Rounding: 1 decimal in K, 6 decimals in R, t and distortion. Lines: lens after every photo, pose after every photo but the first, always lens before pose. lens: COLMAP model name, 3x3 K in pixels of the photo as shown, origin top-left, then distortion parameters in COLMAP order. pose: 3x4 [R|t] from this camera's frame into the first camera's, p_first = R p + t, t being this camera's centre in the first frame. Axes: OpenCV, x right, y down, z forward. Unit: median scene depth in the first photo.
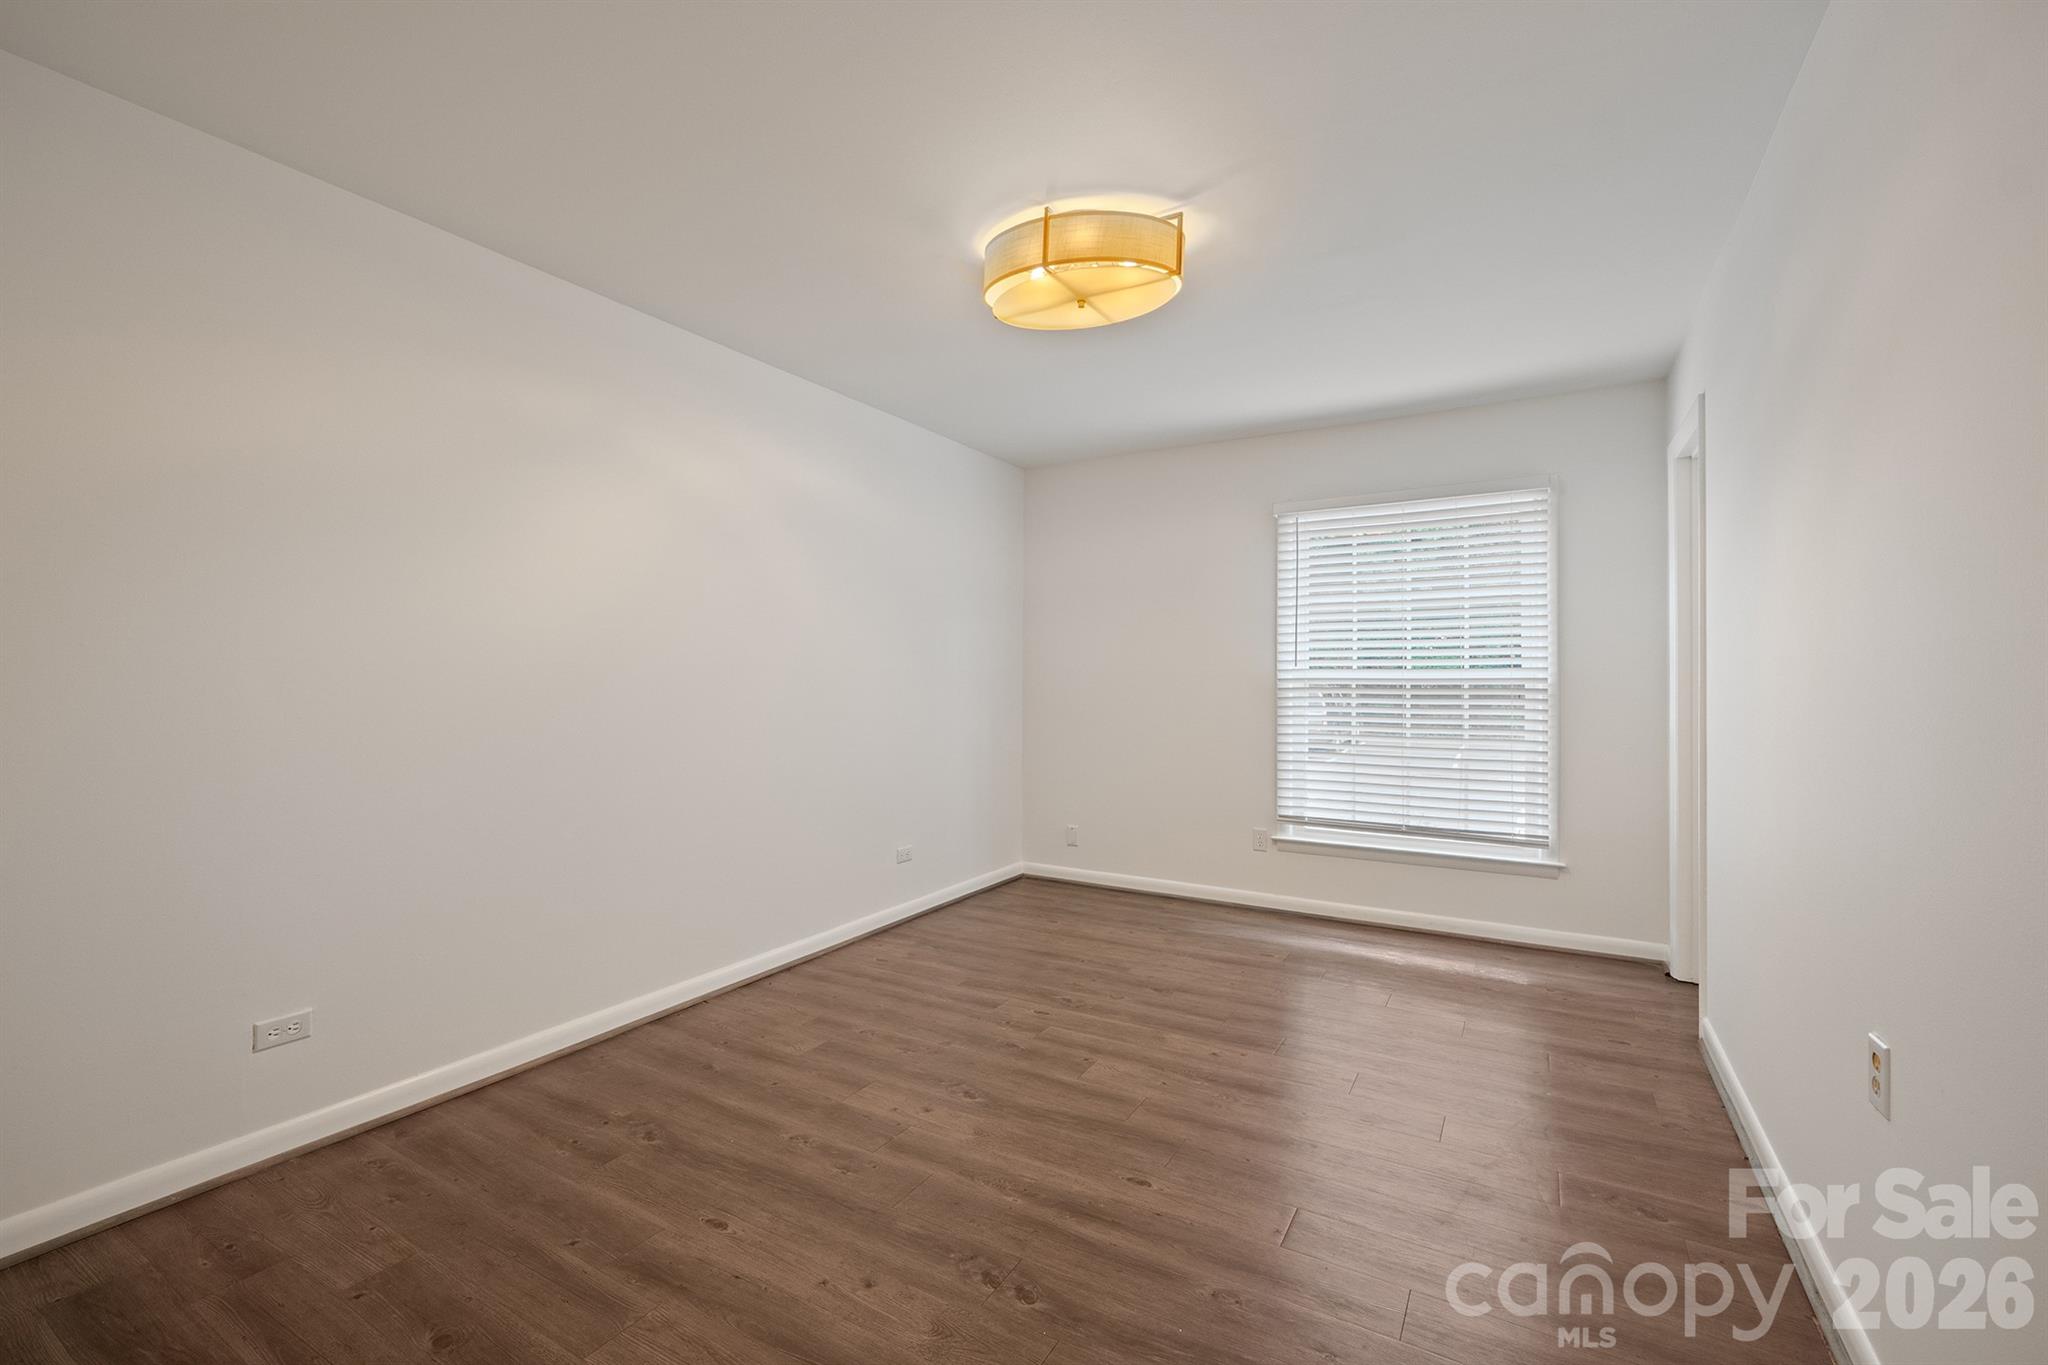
lens RADIAL K [[857.8, 0, 1027.2], [0, 857.8, 665.6], [0, 0, 1]] dist [-0.003075, -0.000291]
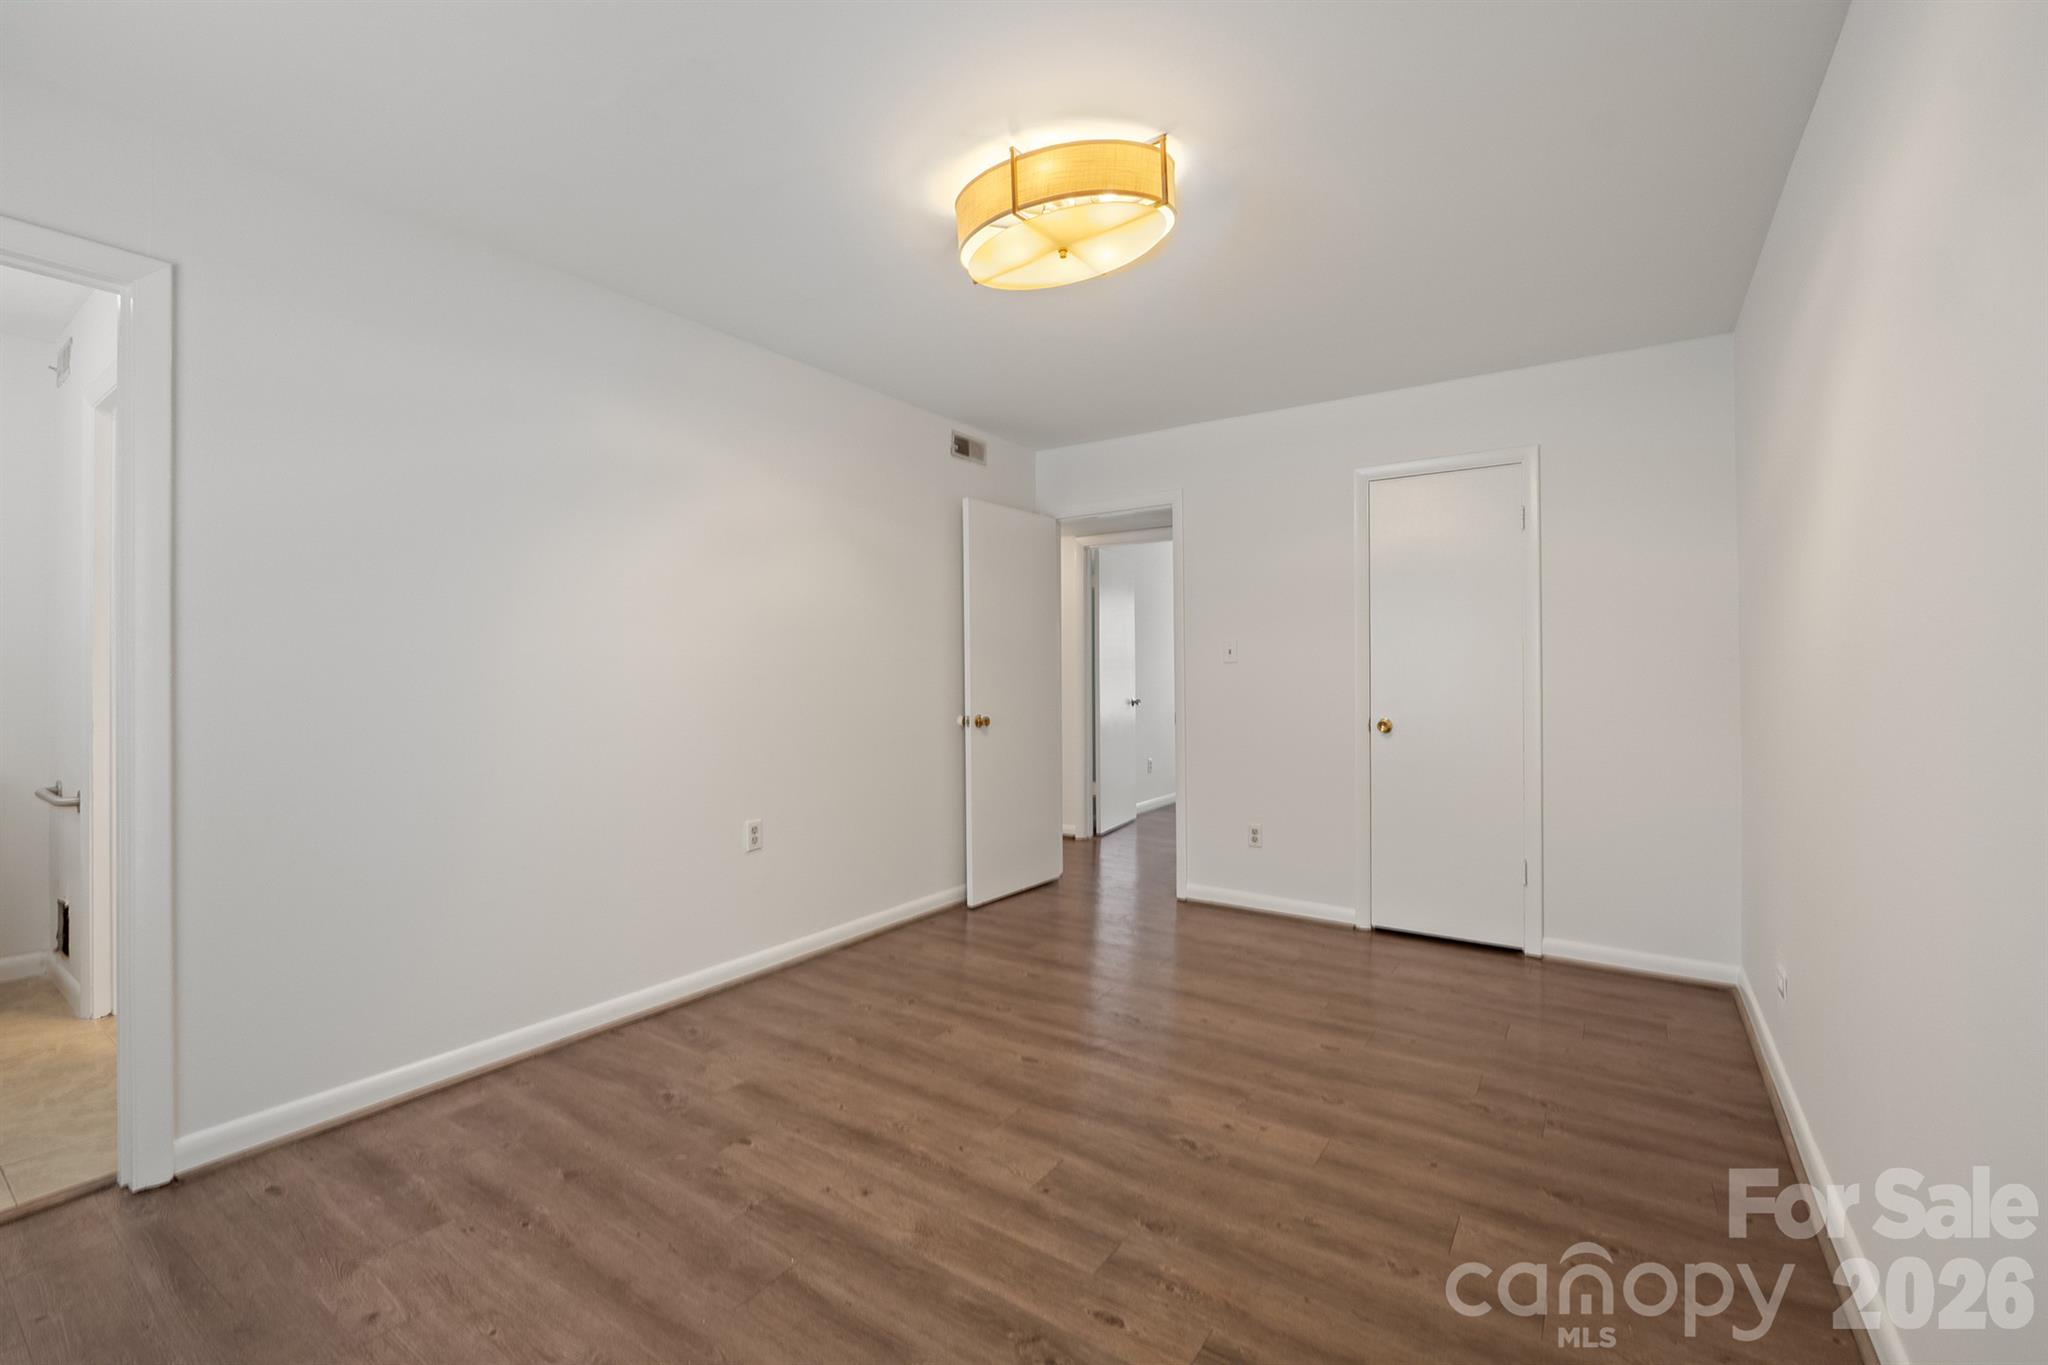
lens RADIAL K [[857.8, 0, 1027.2], [0, 857.8, 665.6], [0, 0, 1]] dist [-0.003075, -0.000291]
pose [[-0.998137, -0.001836, 0.060983, 0.043406], [-0.002851, 0.999859, -0.016566, 0.025881], [-0.060944, -0.016709, -0.998001, 1.811896]]
